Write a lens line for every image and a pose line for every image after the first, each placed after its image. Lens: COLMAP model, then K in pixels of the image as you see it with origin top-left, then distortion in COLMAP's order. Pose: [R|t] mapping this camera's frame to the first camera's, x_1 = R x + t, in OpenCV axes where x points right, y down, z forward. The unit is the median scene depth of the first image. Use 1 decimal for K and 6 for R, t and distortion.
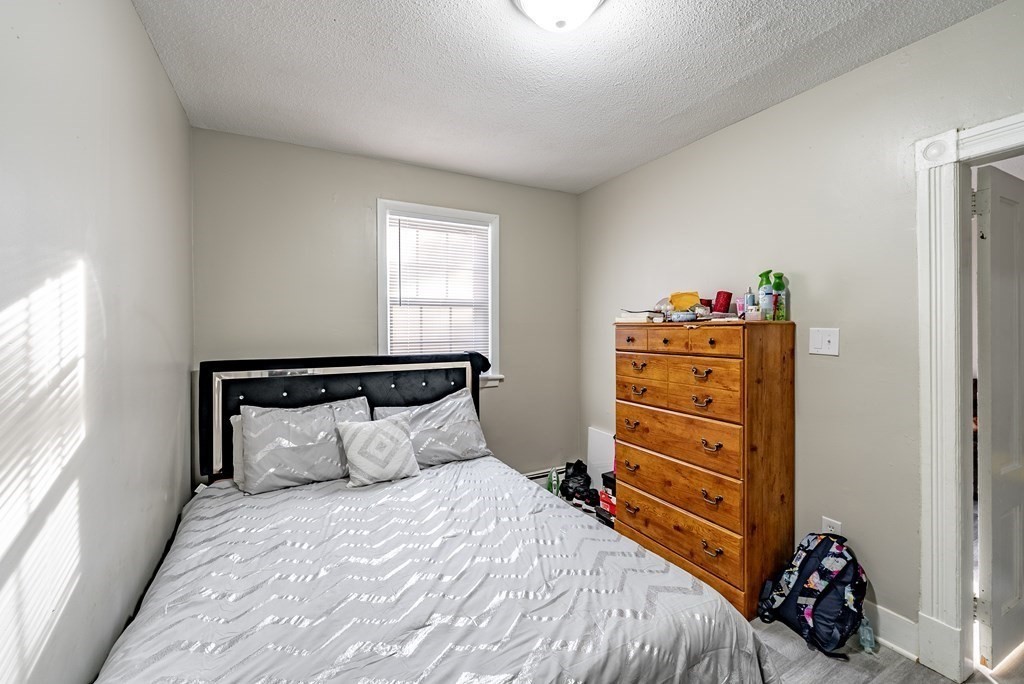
lens RADIAL K [[429.3, 0, 514.0], [0, 429.3, 330.3], [0, 0, 1]] dist [0.001214, 0.000149]
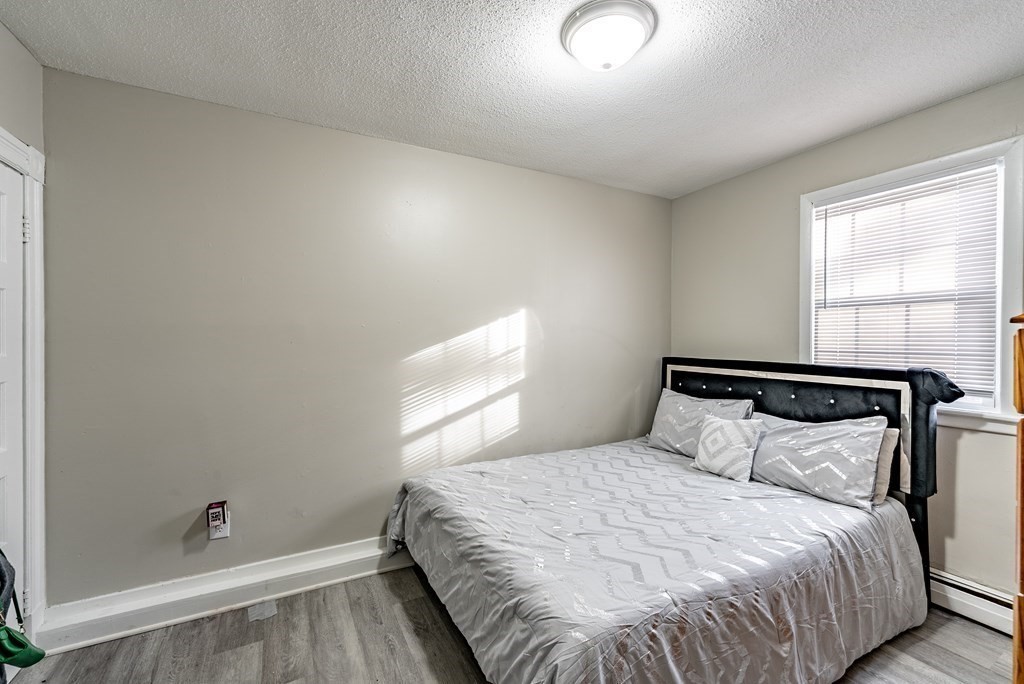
lens RADIAL K [[426.4, 0, 512.3], [0, 426.4, 336.1], [0, 0, 1]] dist [0.001624, 0.000147]
pose [[-0.010505, 0.003294, -0.999939, 0.612963], [-0.002456, 0.999991, 0.003320, -0.002740], [0.999942, 0.002491, -0.010497, 0.378357]]
